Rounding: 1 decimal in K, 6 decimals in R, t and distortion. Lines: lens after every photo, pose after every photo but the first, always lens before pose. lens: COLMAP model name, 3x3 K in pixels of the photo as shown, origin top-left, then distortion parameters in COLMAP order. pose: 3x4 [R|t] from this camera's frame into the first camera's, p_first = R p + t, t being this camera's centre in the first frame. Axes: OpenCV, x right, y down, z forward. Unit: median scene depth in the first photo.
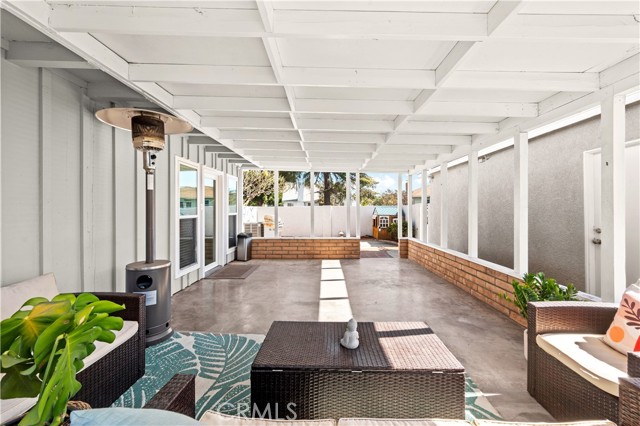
lens RADIAL K [[260.2, 0, 325.1], [0, 260.2, 207.9], [0, 0, 1]] dist [0.003422, -0.000174]
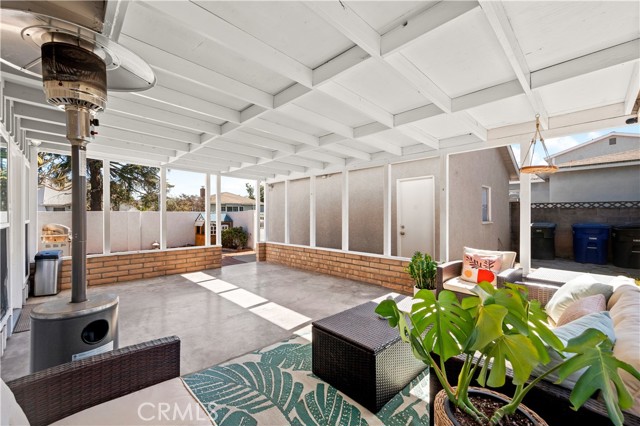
lens RADIAL K [[260.2, 0, 317.8], [0, 260.2, 217.3], [0, 0, 1]] dist [0.003422, -0.000174]
pose [[0.720854, -0.003349, 0.693079, -0.479903], [-0.002100, 0.999973, 0.007016, 0.011721], [-0.693084, -0.006513, 0.720828, 0.144473]]
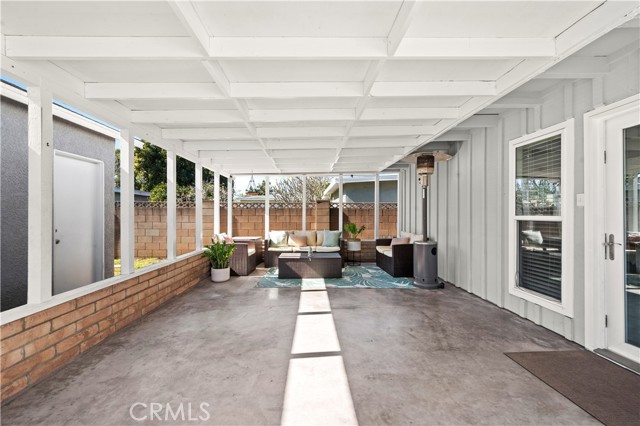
lens RADIAL K [[263.9, 0, 320.8], [0, 263.9, 213.2], [0, 0, 1]] dist [-0.000496, -0.000069]
pose [[-0.999345, 0.005131, -0.035824, 0.044150], [0.005301, 0.999975, -0.004665, 0.025562], [0.035799, -0.004852, -0.999347, 1.860736]]
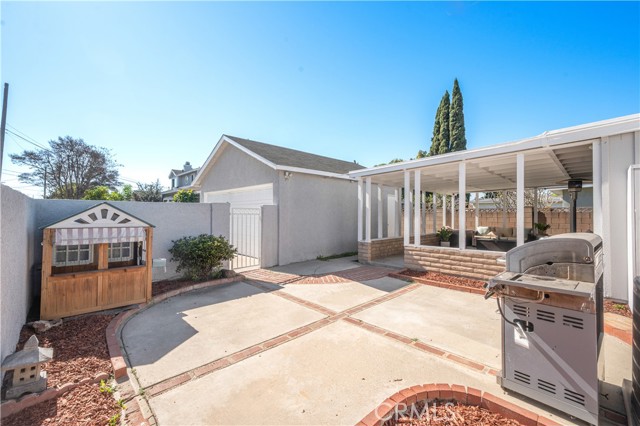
lens RADIAL K [[260.2, 0, 320.4], [0, 260.2, 212.7], [0, 0, 1]] dist [0.003422, -0.000174]
pose [[-0.686470, 0.002506, 0.727154, -0.569239], [-0.007843, 0.999910, -0.010850, 0.028509], [-0.727116, -0.013151, -0.686389, 3.297585]]
